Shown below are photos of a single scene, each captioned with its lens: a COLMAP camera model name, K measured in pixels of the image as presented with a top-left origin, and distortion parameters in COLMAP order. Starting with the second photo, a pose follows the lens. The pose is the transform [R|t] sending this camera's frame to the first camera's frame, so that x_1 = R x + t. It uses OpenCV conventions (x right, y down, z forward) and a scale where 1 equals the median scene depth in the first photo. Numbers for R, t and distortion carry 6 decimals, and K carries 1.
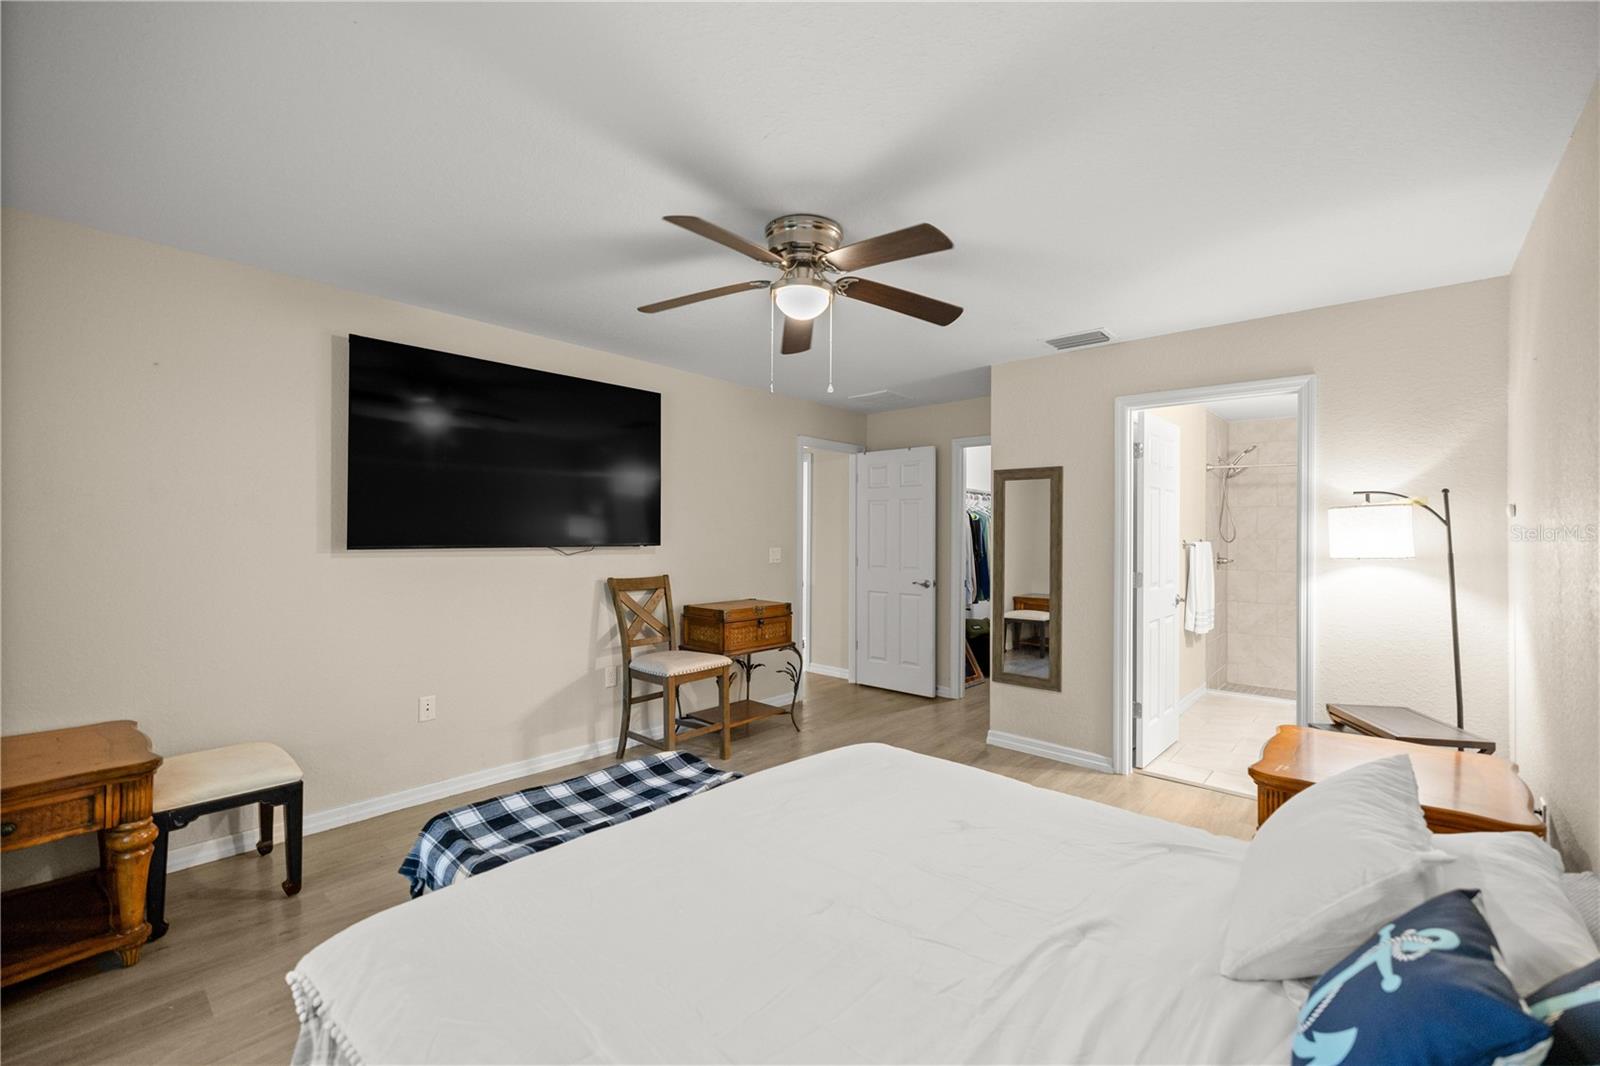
lens RADIAL K [[673.8, 0, 800.3], [0, 673.8, 540.2], [0, 0, 1]] dist [0.001435, -0.000283]
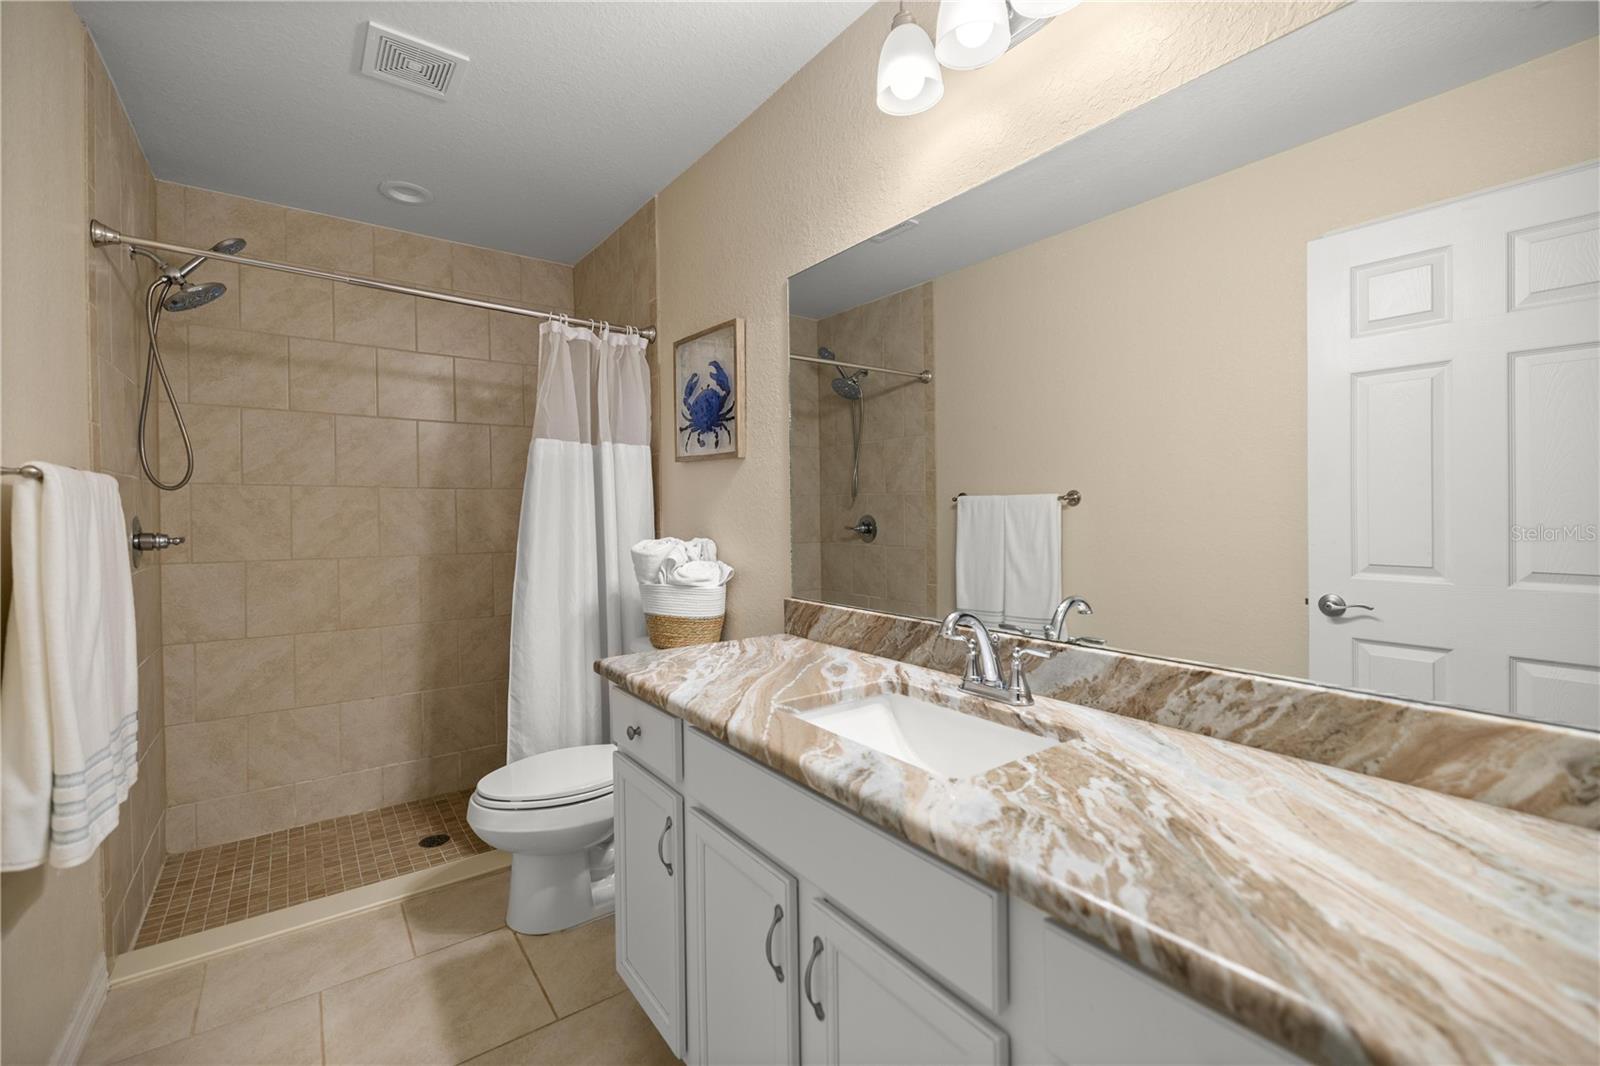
lens RADIAL K [[673.6, 0, 787.8], [0, 673.6, 515.6], [0, 0, 1]] dist [0.000957, -0.000018]
pose [[0.218954, -0.008159, 0.975701, 0.347243], [0.015937, 0.999862, 0.004785, 0.020578], [-0.975605, 0.014502, 0.219053, 0.584184]]
